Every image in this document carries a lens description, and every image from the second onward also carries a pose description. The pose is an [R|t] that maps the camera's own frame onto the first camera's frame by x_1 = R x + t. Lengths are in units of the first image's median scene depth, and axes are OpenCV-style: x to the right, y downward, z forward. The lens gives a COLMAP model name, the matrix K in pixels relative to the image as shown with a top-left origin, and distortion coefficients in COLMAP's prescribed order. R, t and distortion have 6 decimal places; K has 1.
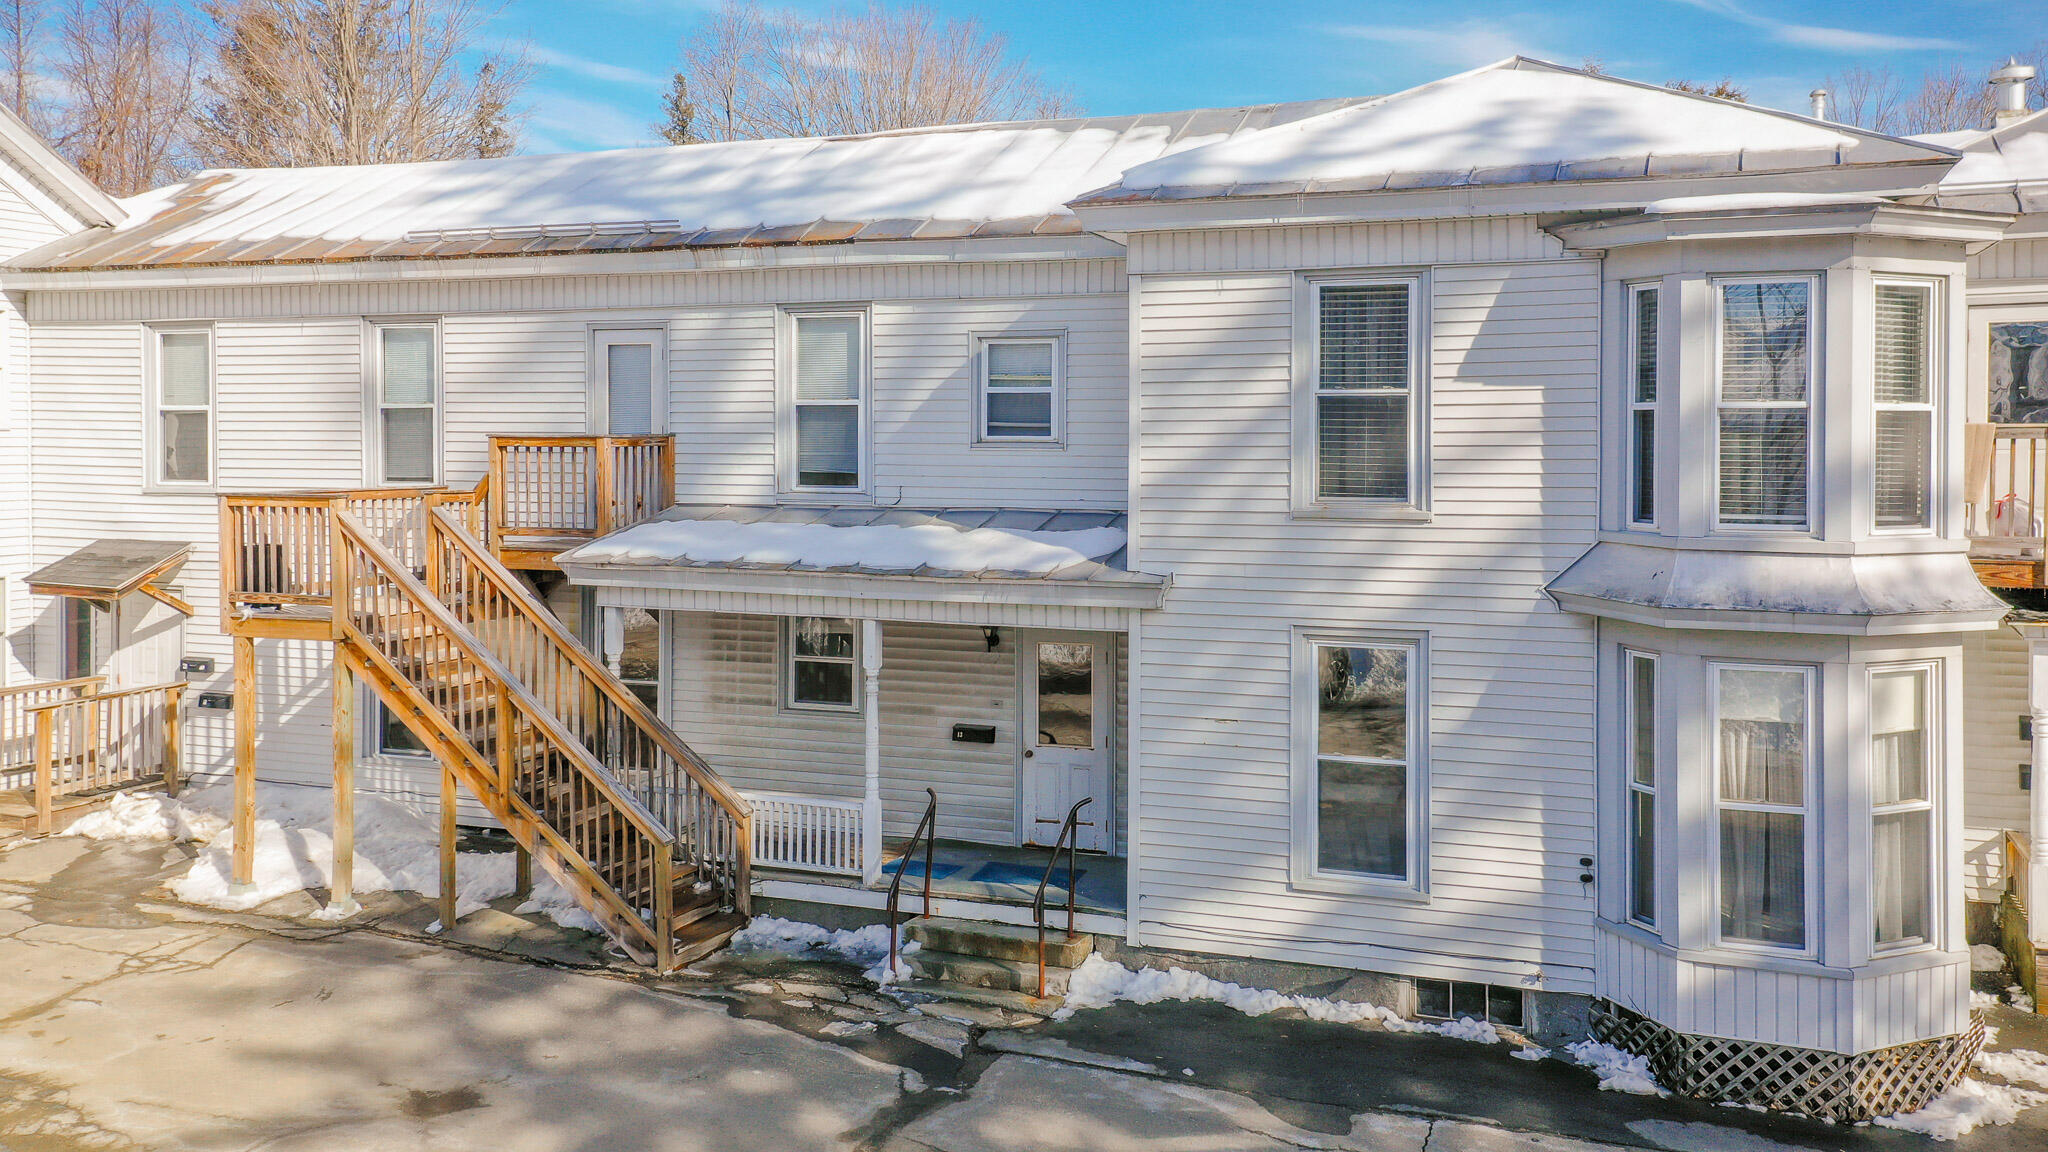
lens RADIAL K [[1754.3, 0, 1024.0], [0, 1754.3, 576.0], [0, 0, 1]] dist [0.012292, 0.001655]
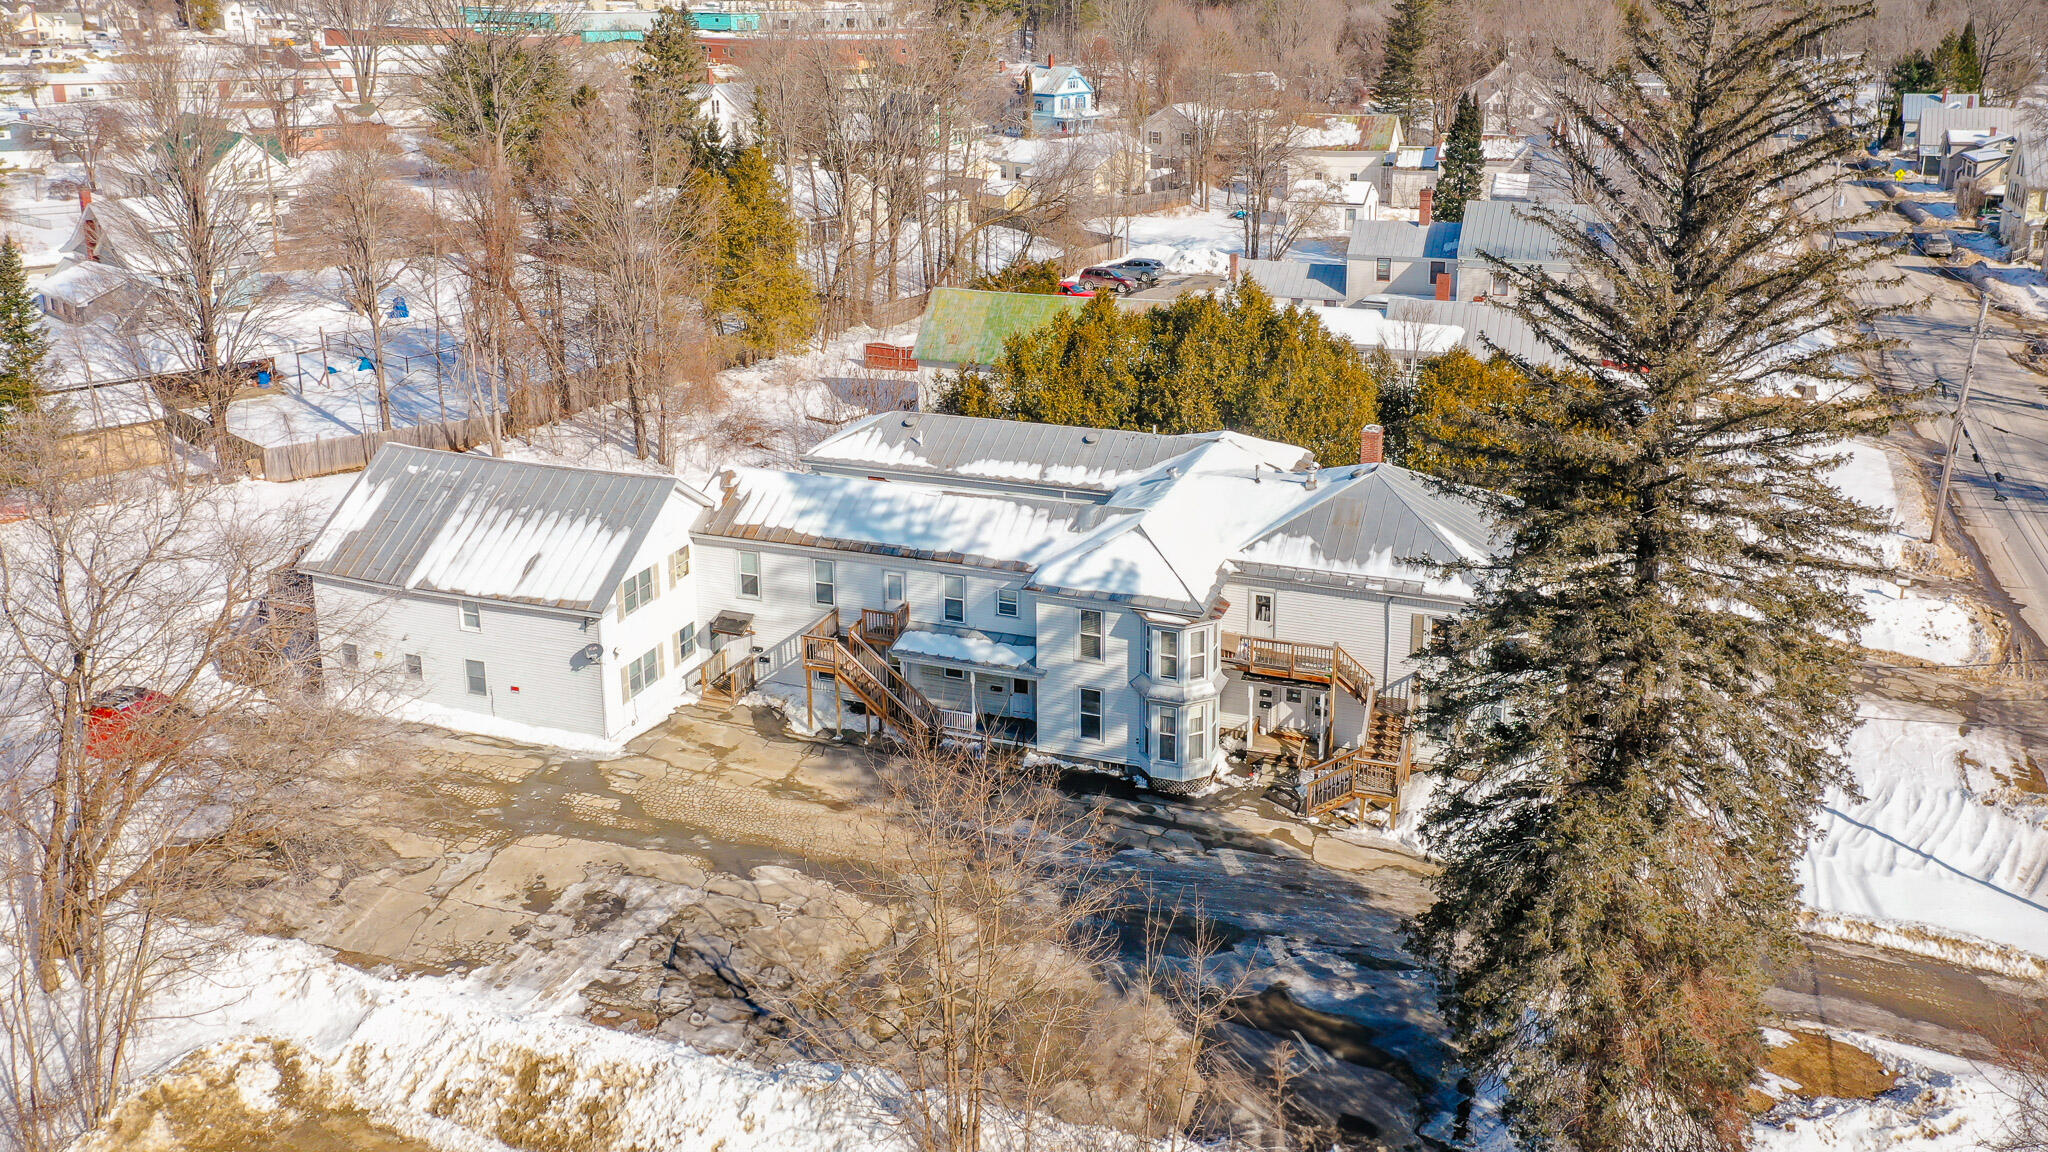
lens RADIAL K [[1754.3, 0, 1024.0], [0, 1754.3, 576.0], [0, 0, 1]] dist [0.012292, 0.001655]
pose [[0.999337, -0.011719, 0.034478, -0.112785], [0.001008, 0.955339, 0.295511, -1.472024], [-0.036401, -0.295280, 0.954717, -2.971811]]
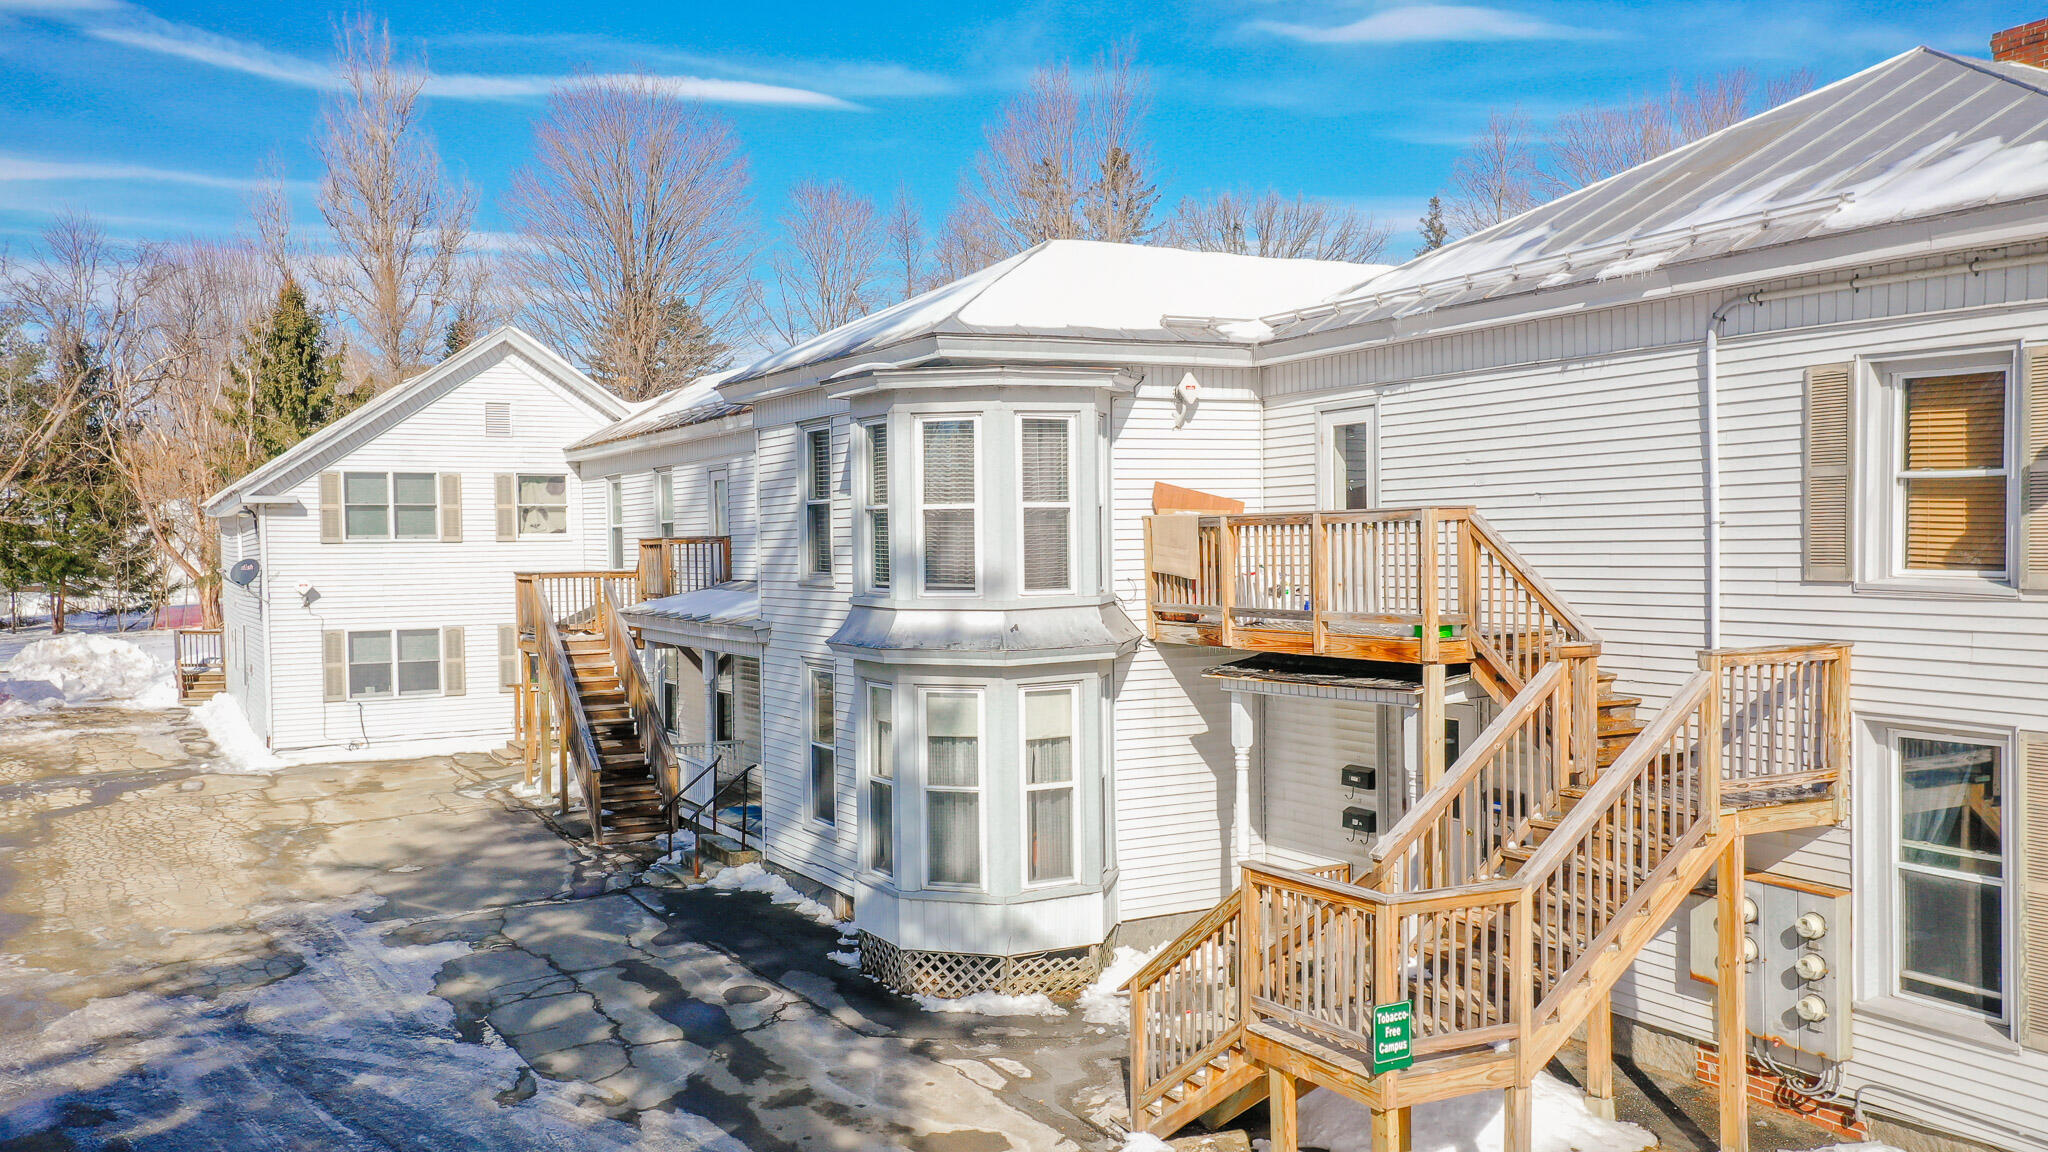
lens RADIAL K [[1754.3, 0, 1024.0], [0, 1754.3, 576.0], [0, 0, 1]] dist [0.012292, 0.001655]
pose [[0.753537, -0.009676, -0.657334, 1.298847], [-0.019597, 0.999117, -0.037171, 0.011794], [0.657113, 0.040891, 0.752682, -0.029112]]
